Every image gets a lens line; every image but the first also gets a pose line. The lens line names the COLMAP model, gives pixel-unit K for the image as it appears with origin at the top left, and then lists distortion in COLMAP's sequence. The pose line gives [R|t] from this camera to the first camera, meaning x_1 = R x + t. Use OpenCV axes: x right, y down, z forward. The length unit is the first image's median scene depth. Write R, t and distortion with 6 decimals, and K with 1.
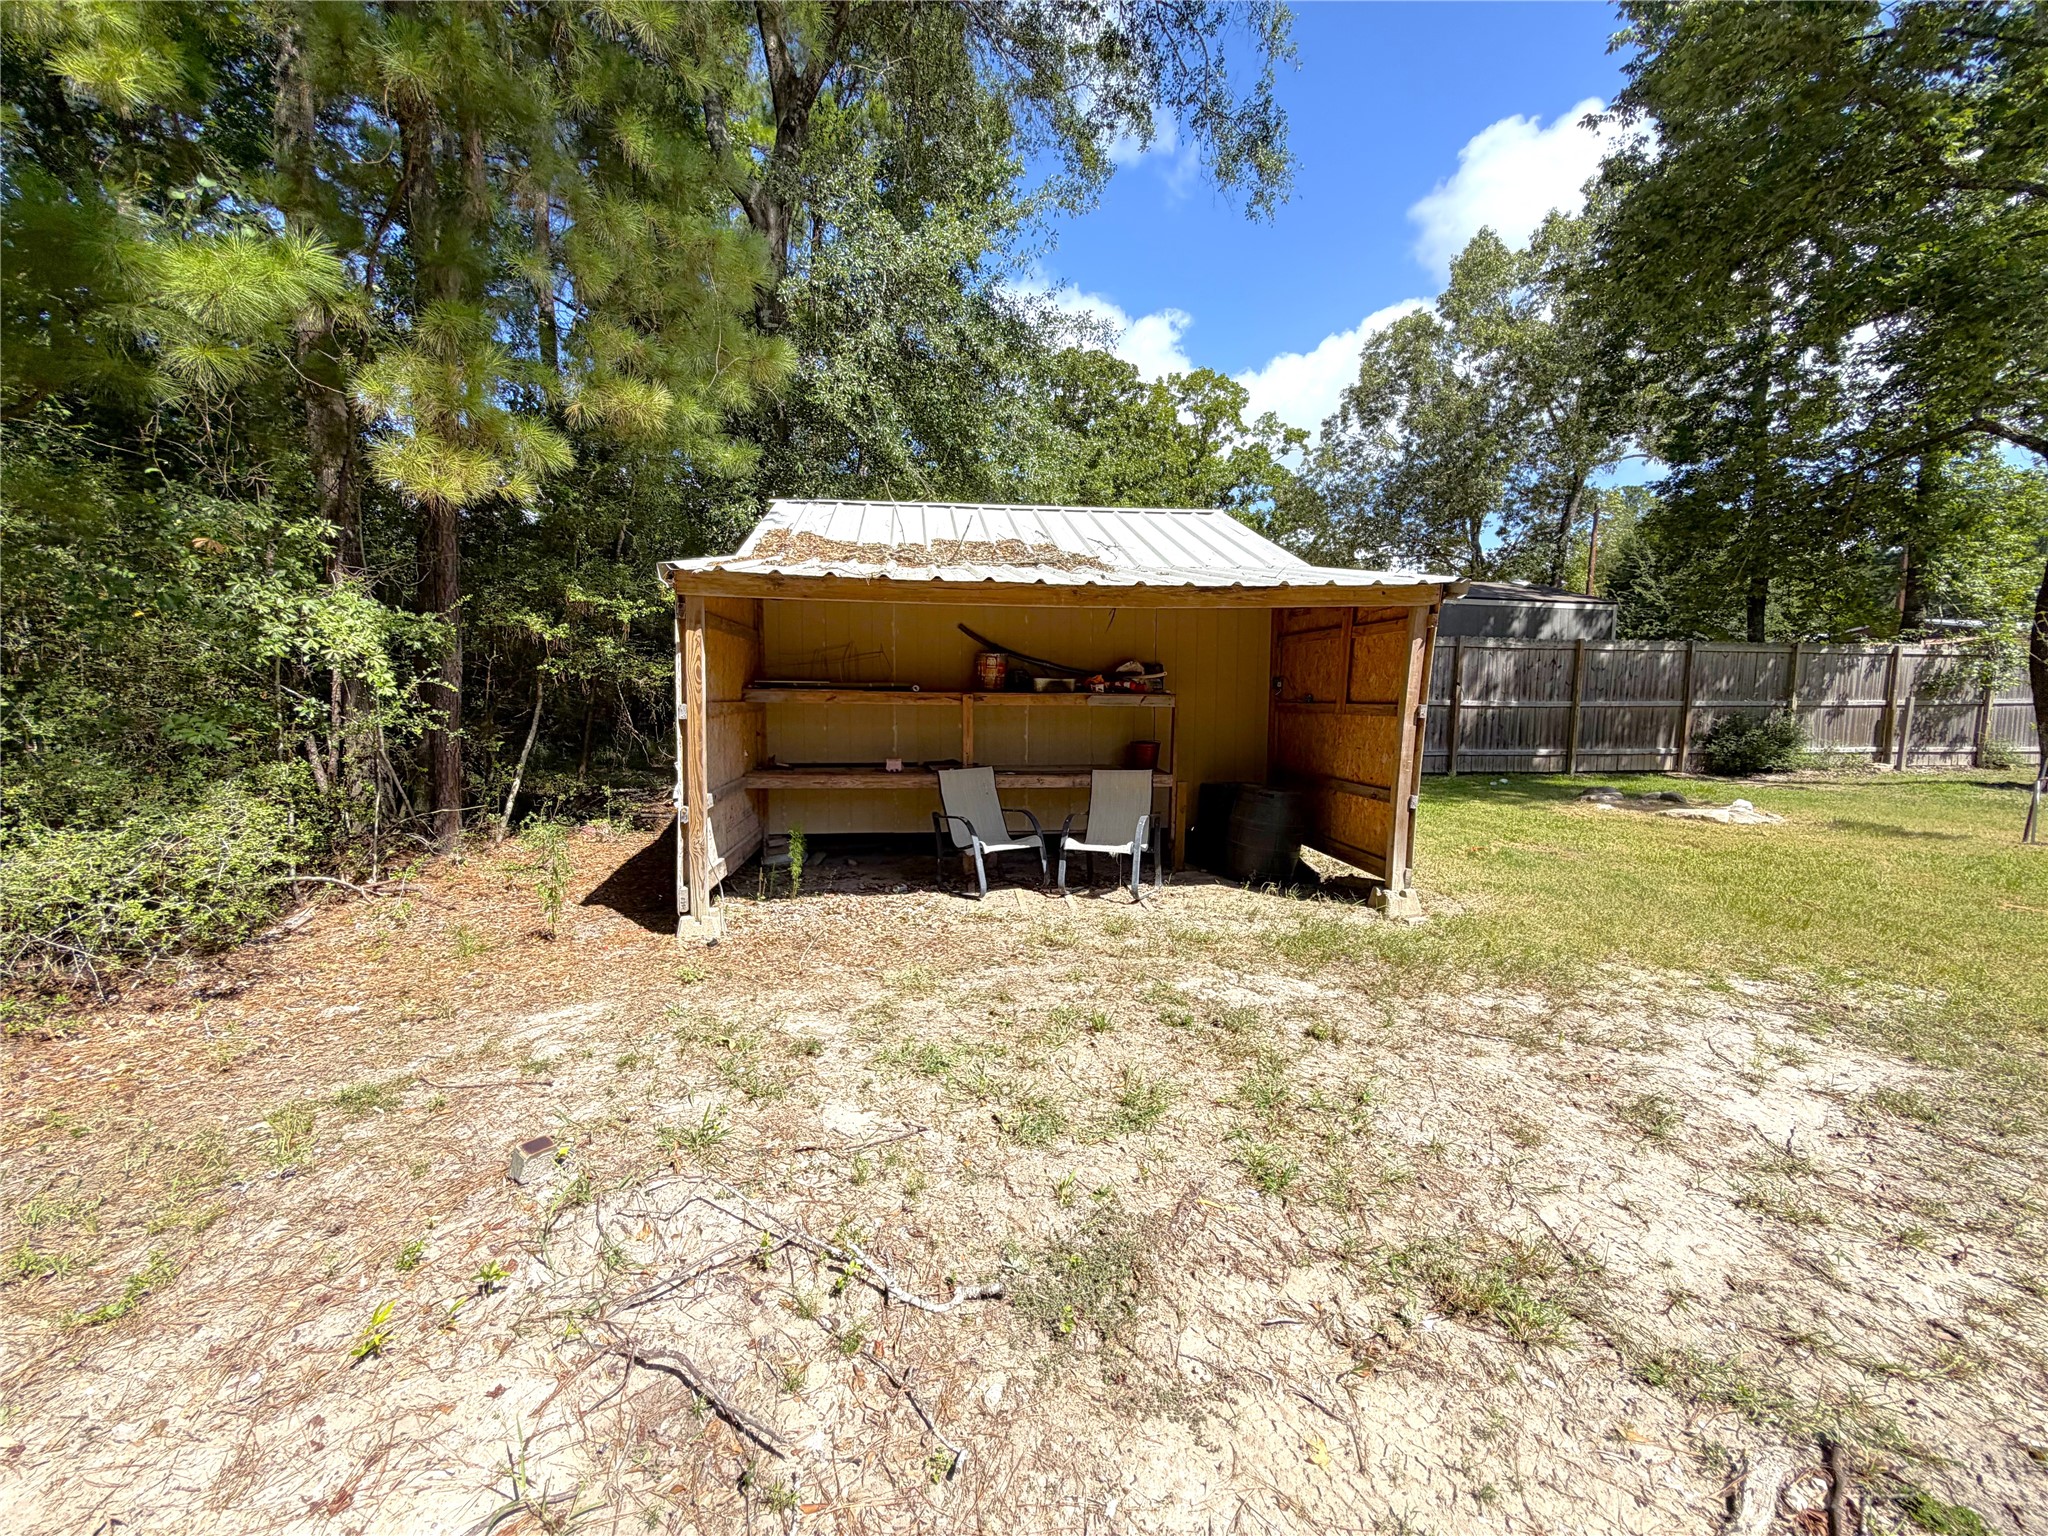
lens RADIAL K [[827.9, 0, 1024.0], [0, 827.9, 768.0], [0, 0, 1]] dist [0.000100, -0.000001]
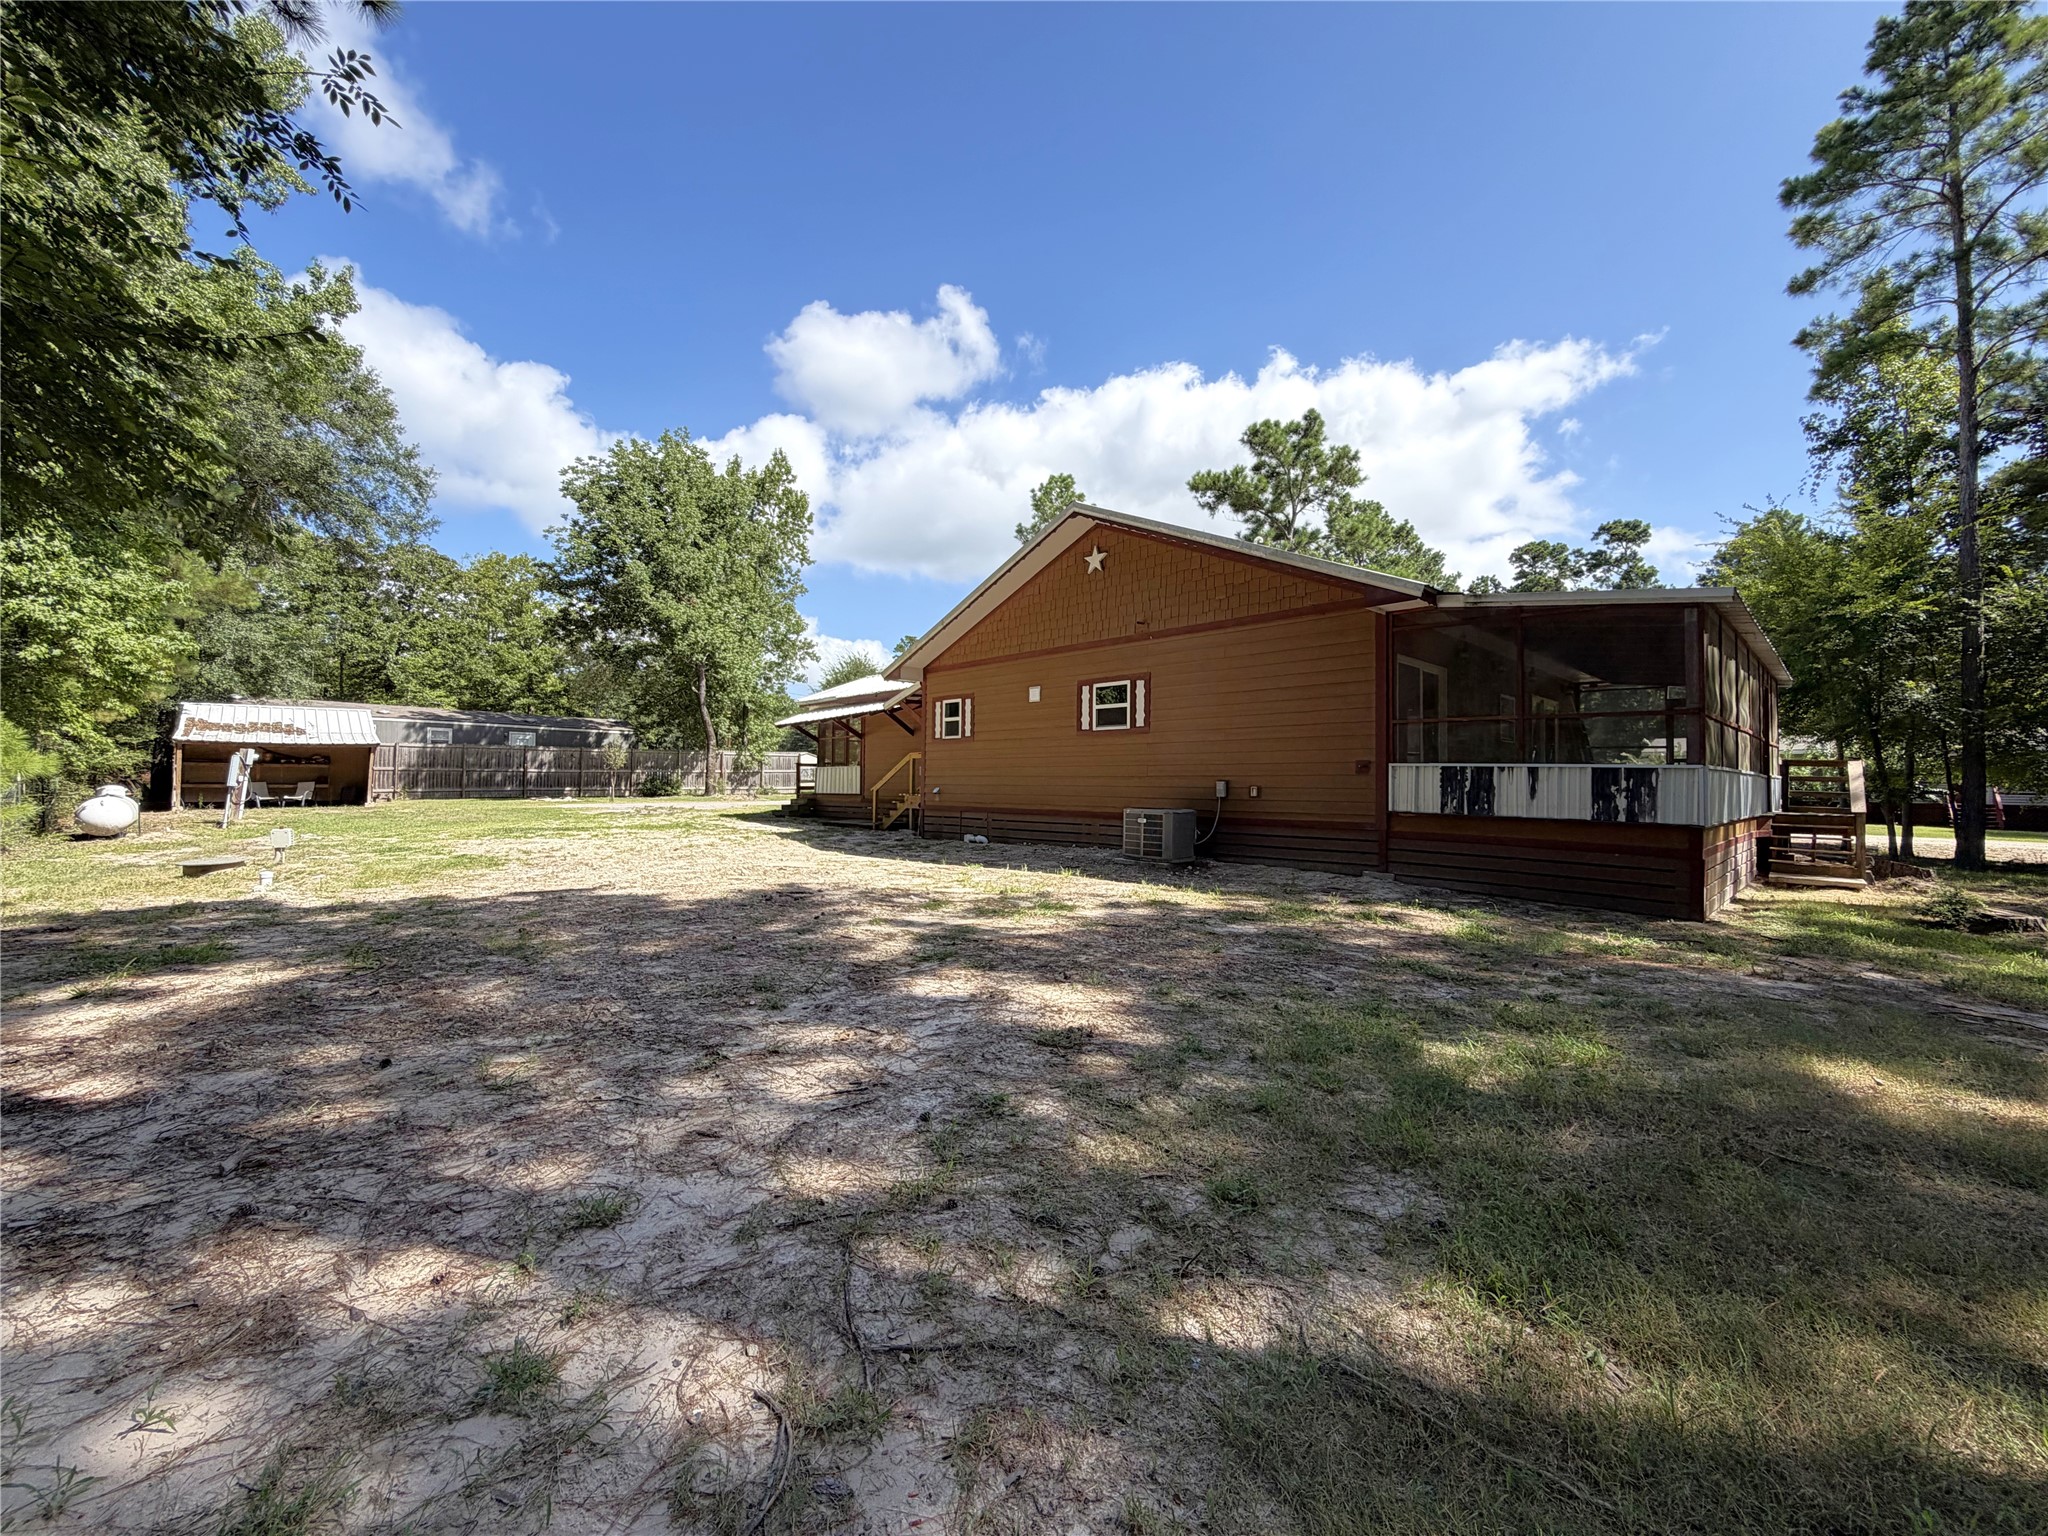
lens RADIAL K [[827.9, 0, 1024.0], [0, 827.9, 768.0], [0, 0, 1]] dist [0.000100, -0.000001]
pose [[0.822623, 0.009113, 0.568515, 0.553712], [0.043501, 0.995932, -0.078908, 0.320619], [-0.566921, 0.089643, 0.818880, -3.444842]]
